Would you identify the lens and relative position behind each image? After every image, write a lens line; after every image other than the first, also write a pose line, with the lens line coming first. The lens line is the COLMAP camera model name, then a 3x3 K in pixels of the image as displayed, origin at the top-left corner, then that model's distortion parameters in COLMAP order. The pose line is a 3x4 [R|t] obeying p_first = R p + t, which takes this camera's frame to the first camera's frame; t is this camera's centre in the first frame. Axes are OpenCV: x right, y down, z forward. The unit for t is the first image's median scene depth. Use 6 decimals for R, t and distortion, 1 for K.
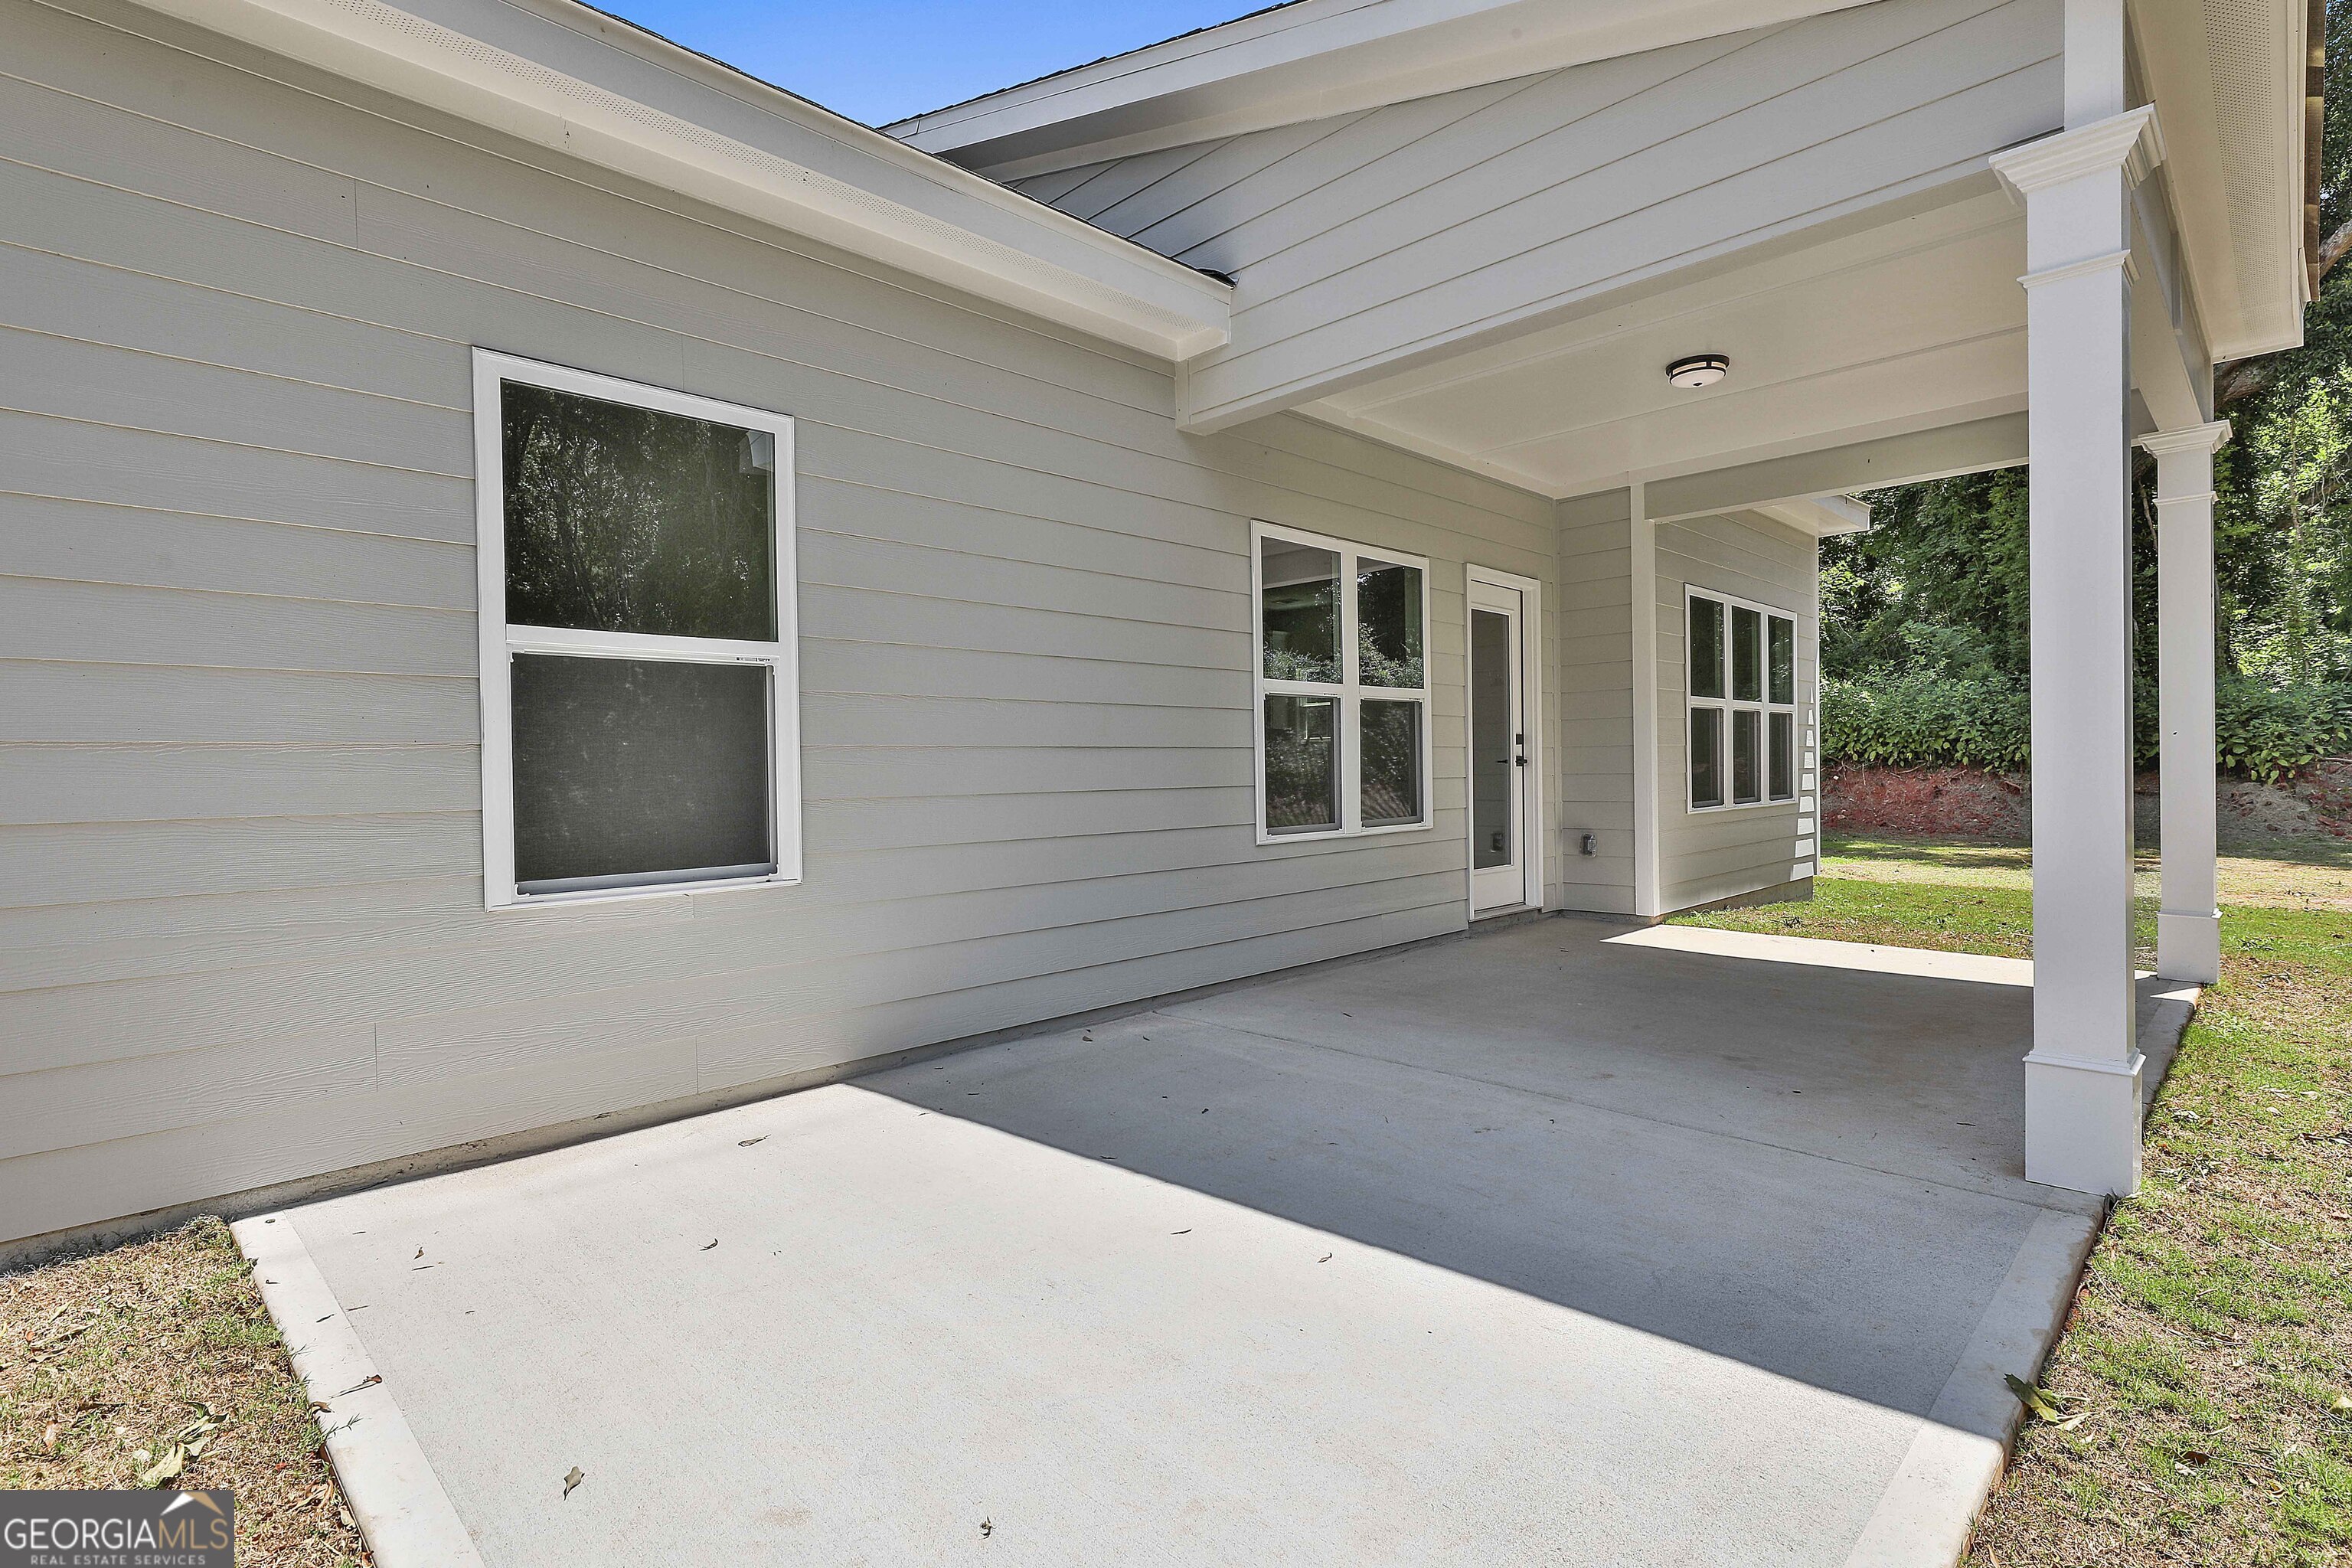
lens RADIAL K [[1140.4, 0, 1178.8], [0, 1140.4, 786.5], [0, 0, 1]] dist [-0.010692, 0.007230]
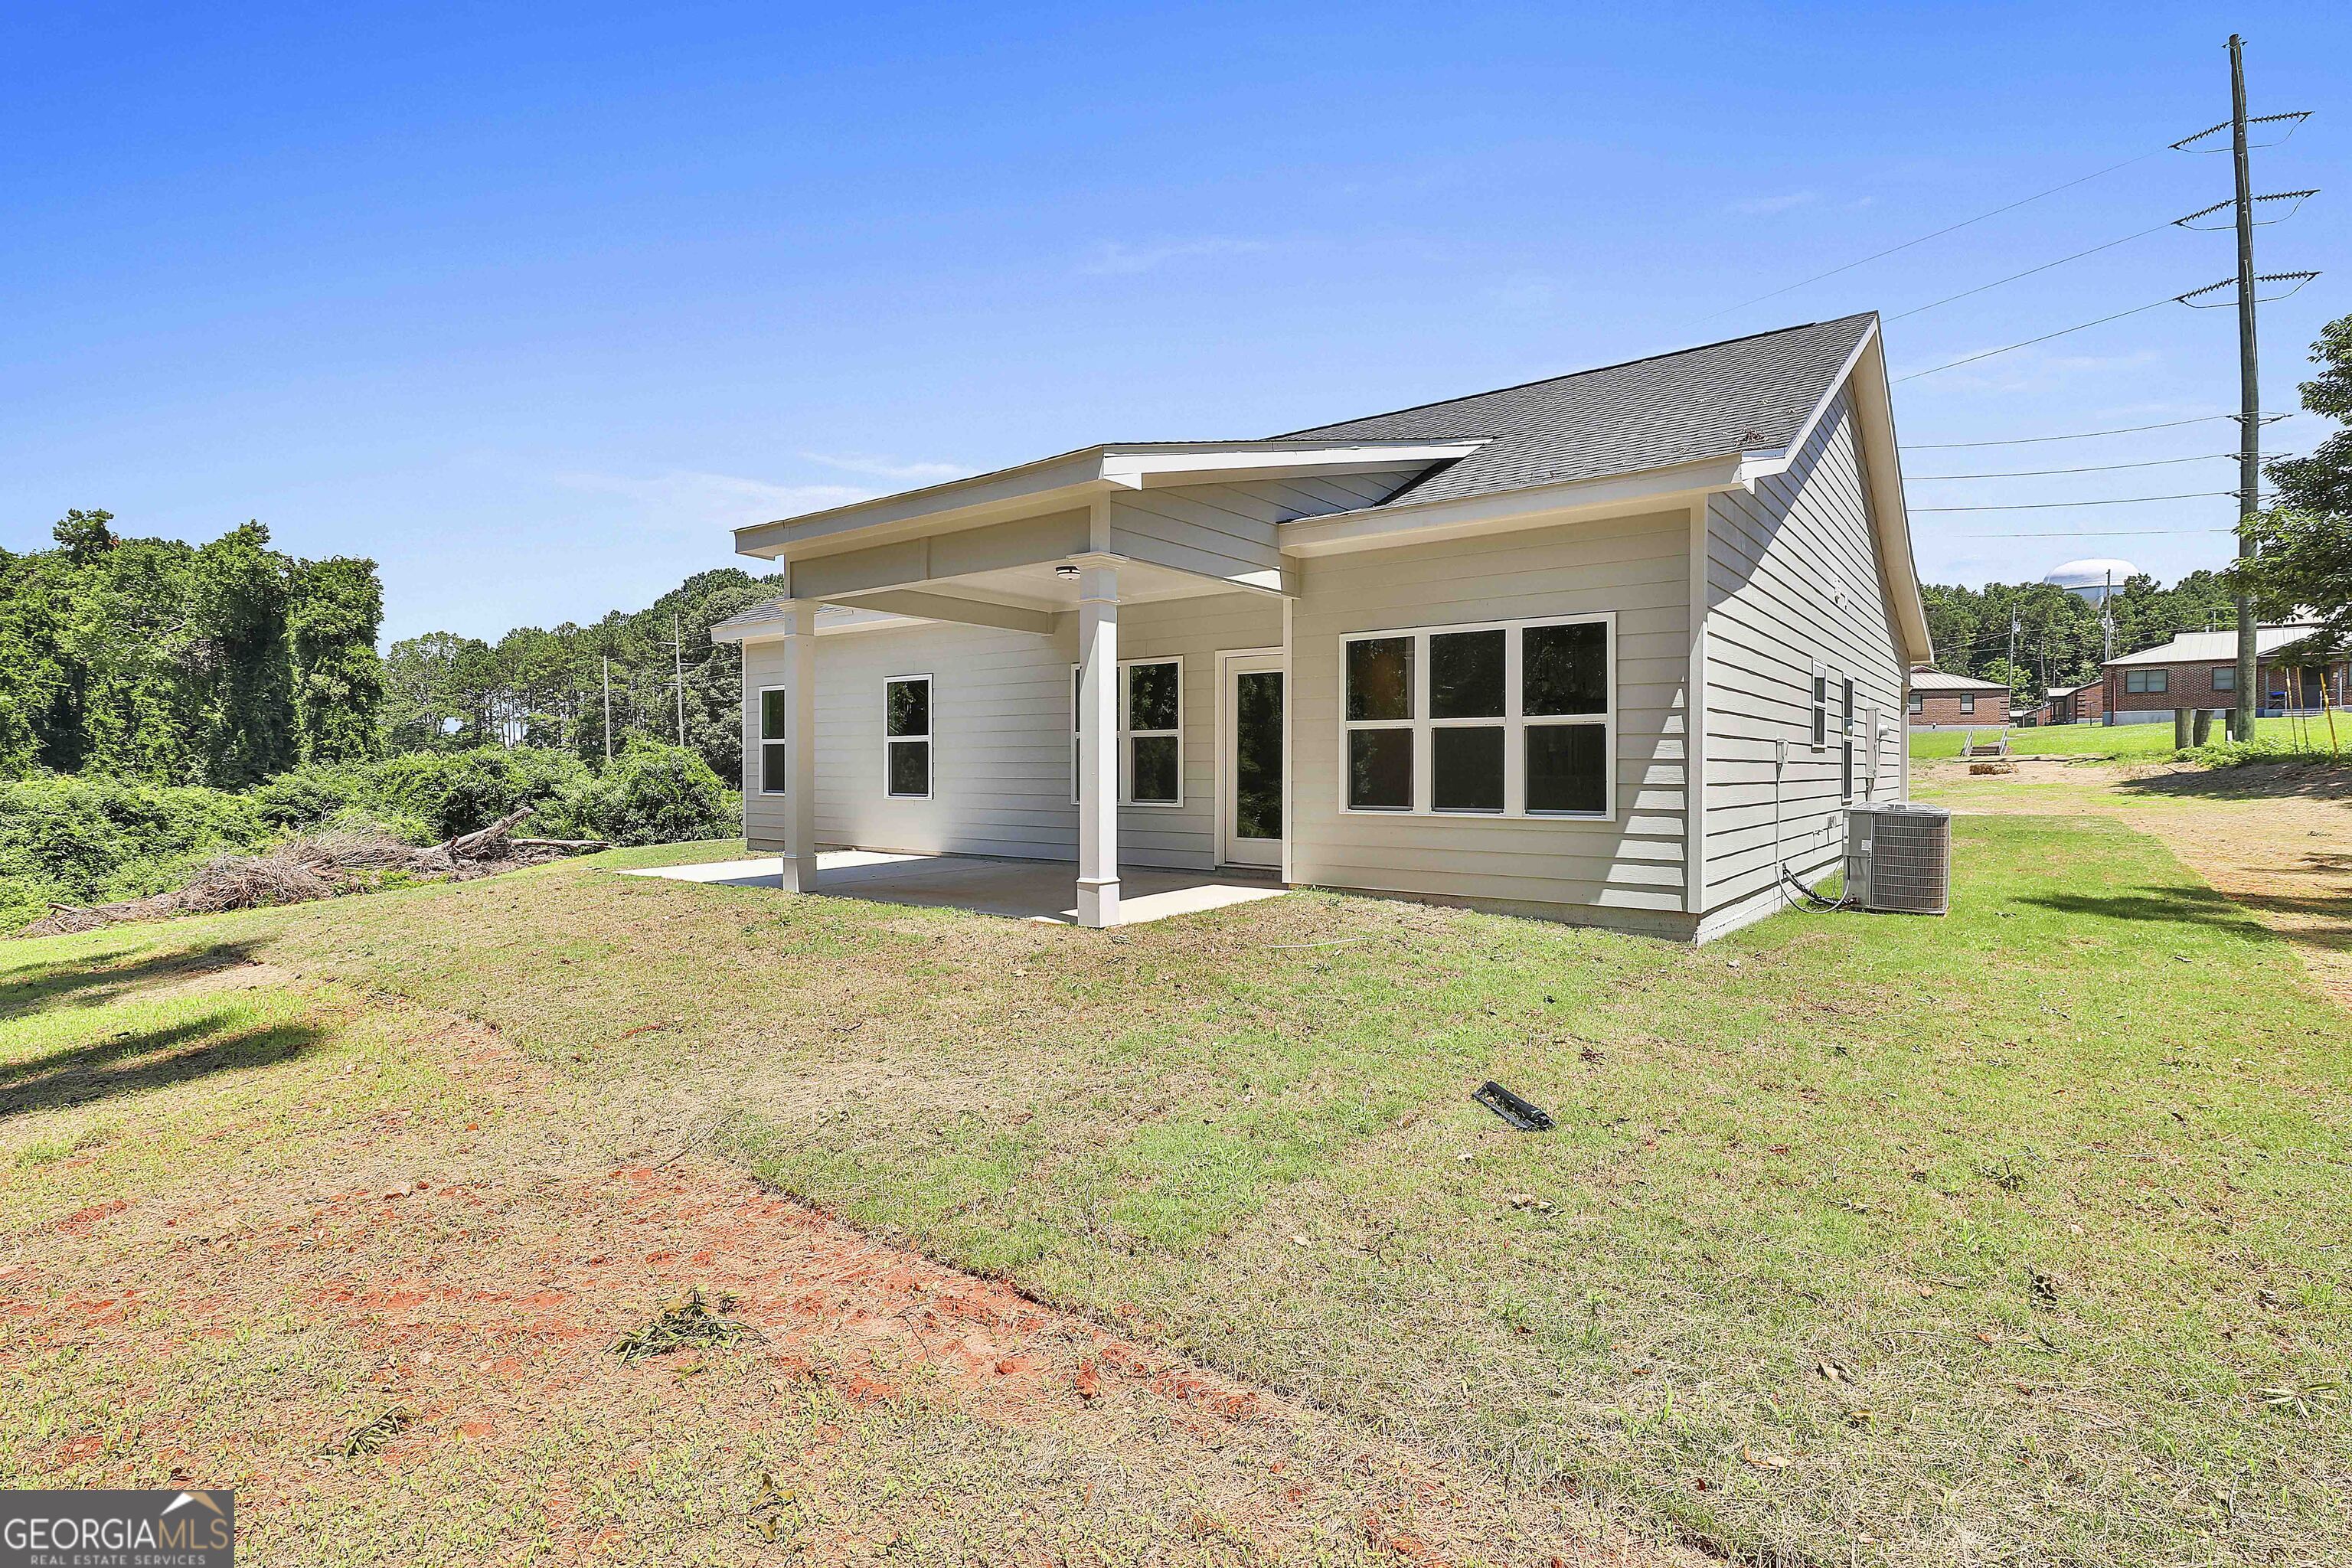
lens RADIAL K [[1140.4, 0, 1168.5], [0, 1140.4, 772.2], [0, 0, 1]] dist [-0.010692, 0.007230]
pose [[0.117935, 0.019036, -0.992839, 1.811236], [-0.020040, 0.999658, 0.016787, -0.042750], [0.992819, 0.017917, 0.118277, 0.698140]]
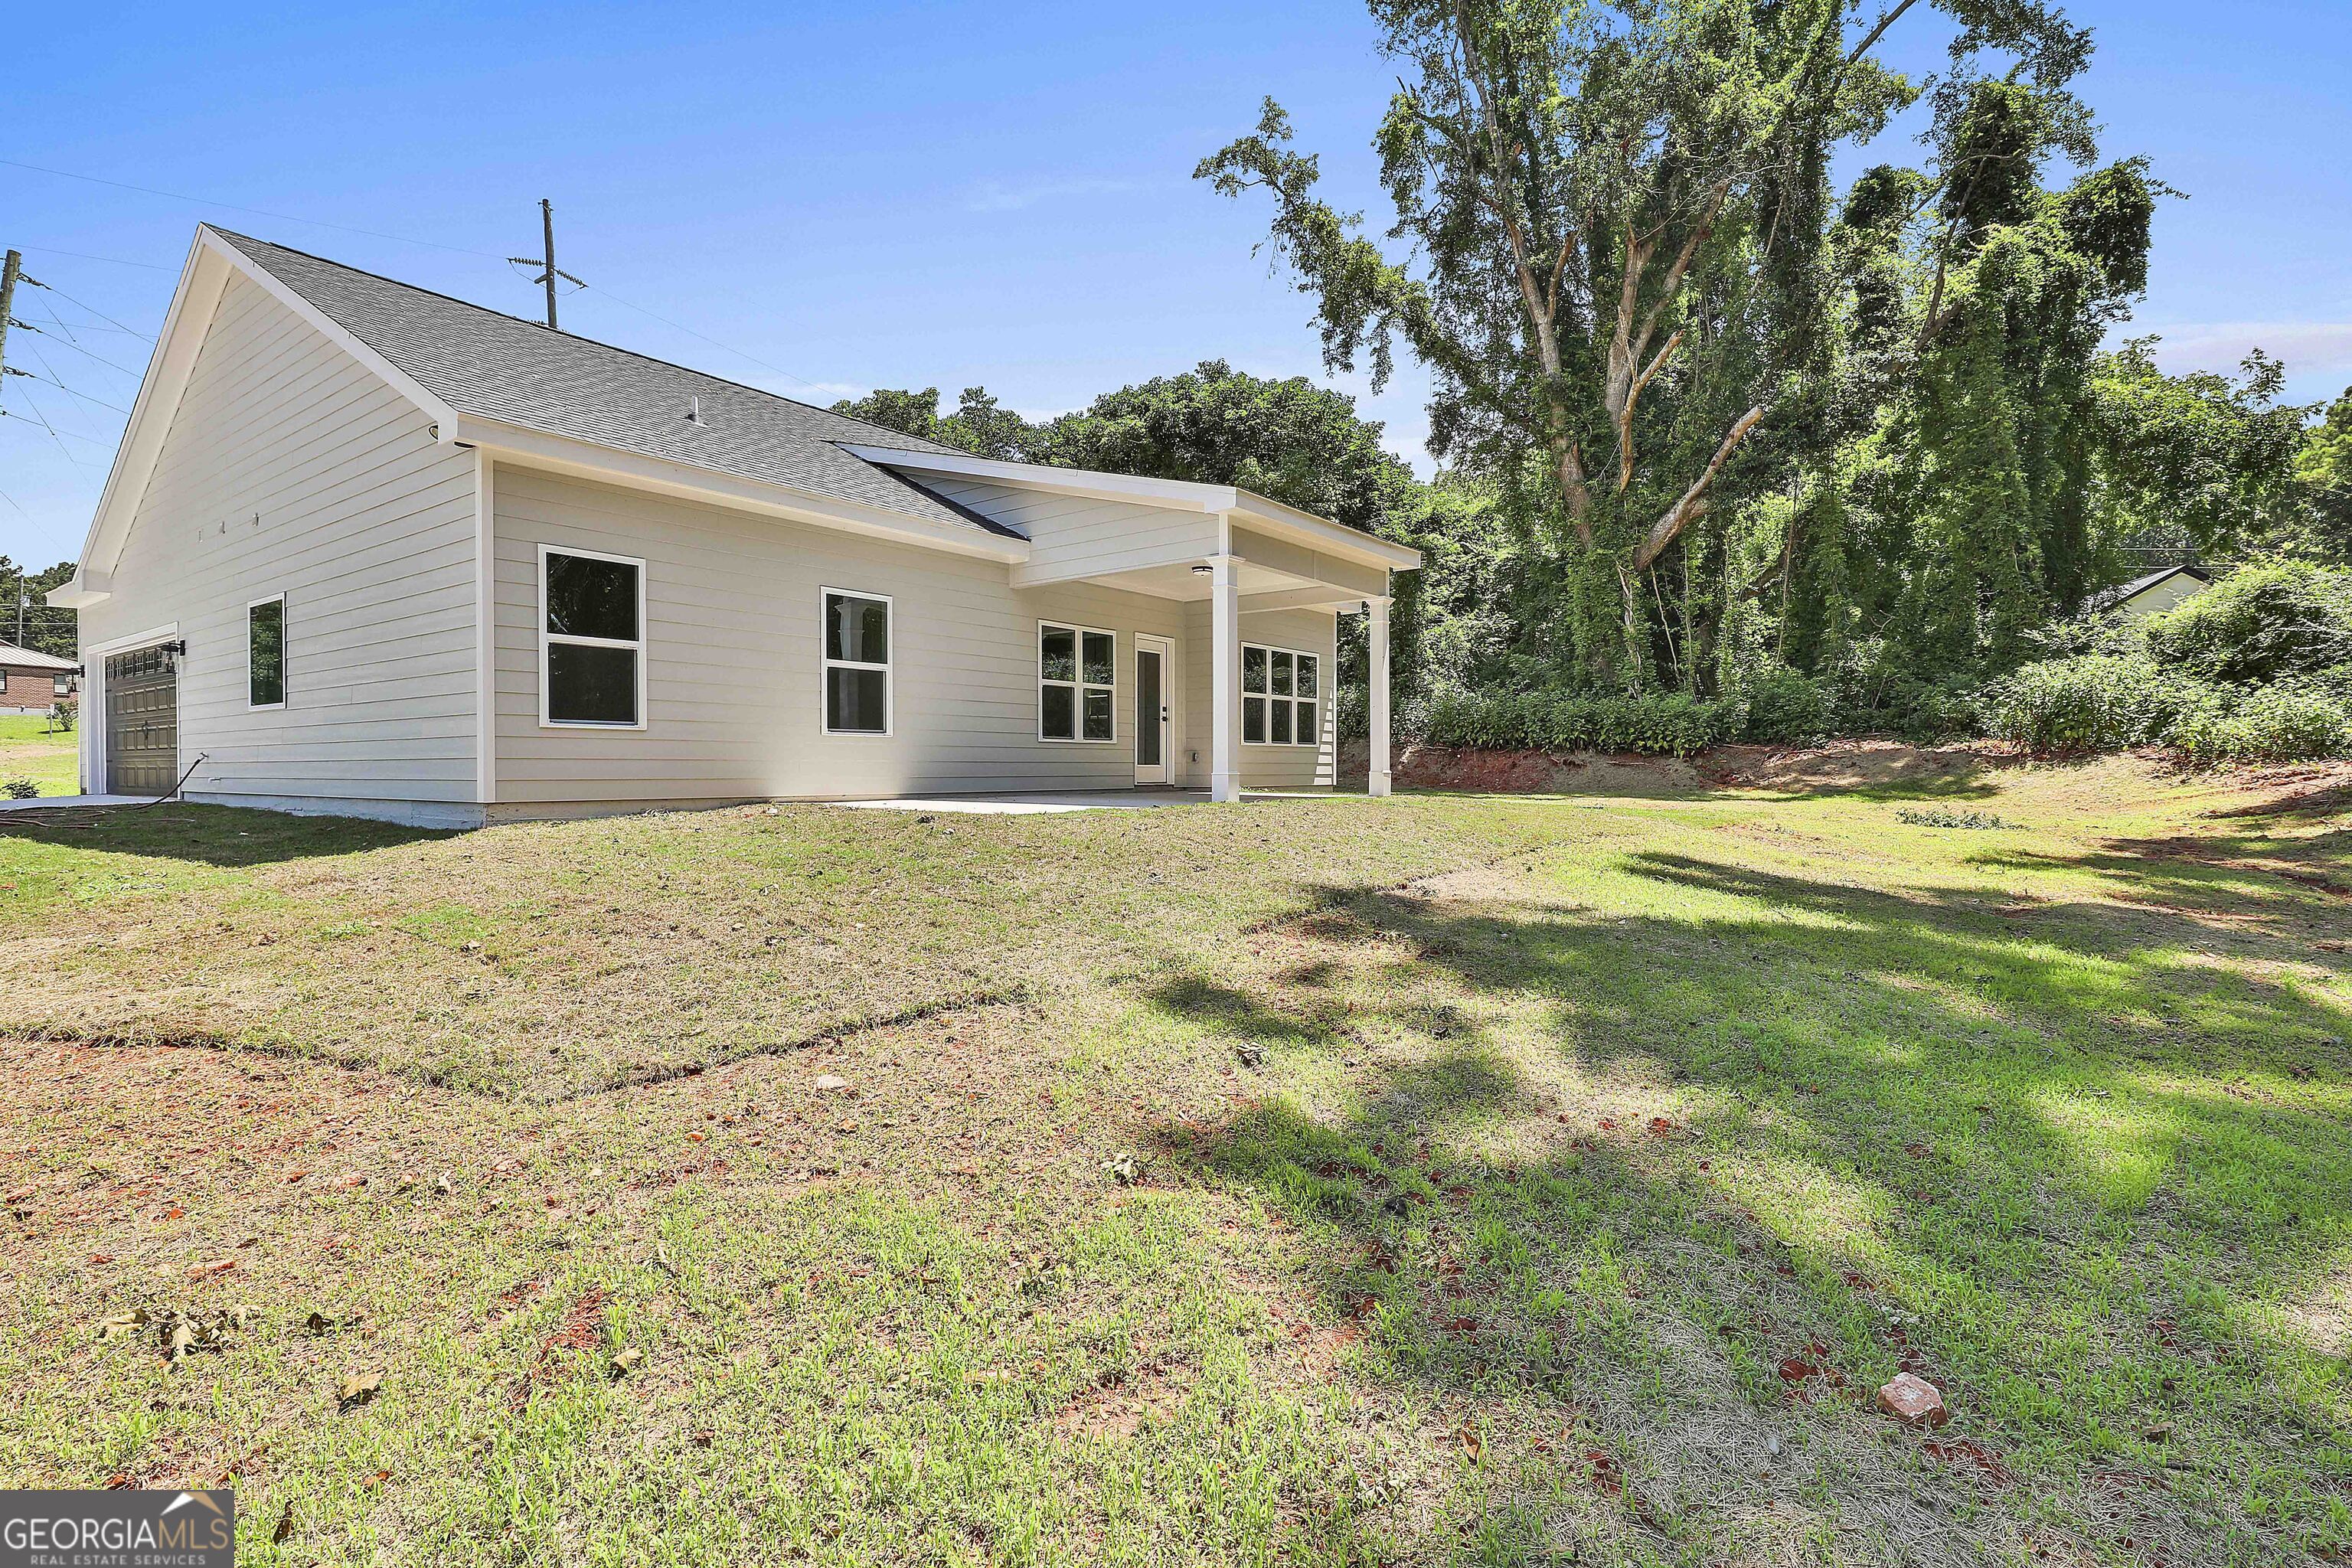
lens RADIAL K [[1140.4, 0, 1182.5], [0, 1140.4, 775.8], [0, 0, 1]] dist [-0.010692, 0.007230]
pose [[0.989822, 0.012900, 0.141728, 0.018659], [-0.011136, 0.999850, -0.013229, 0.123605], [-0.141877, 0.011516, 0.989817, -1.269878]]
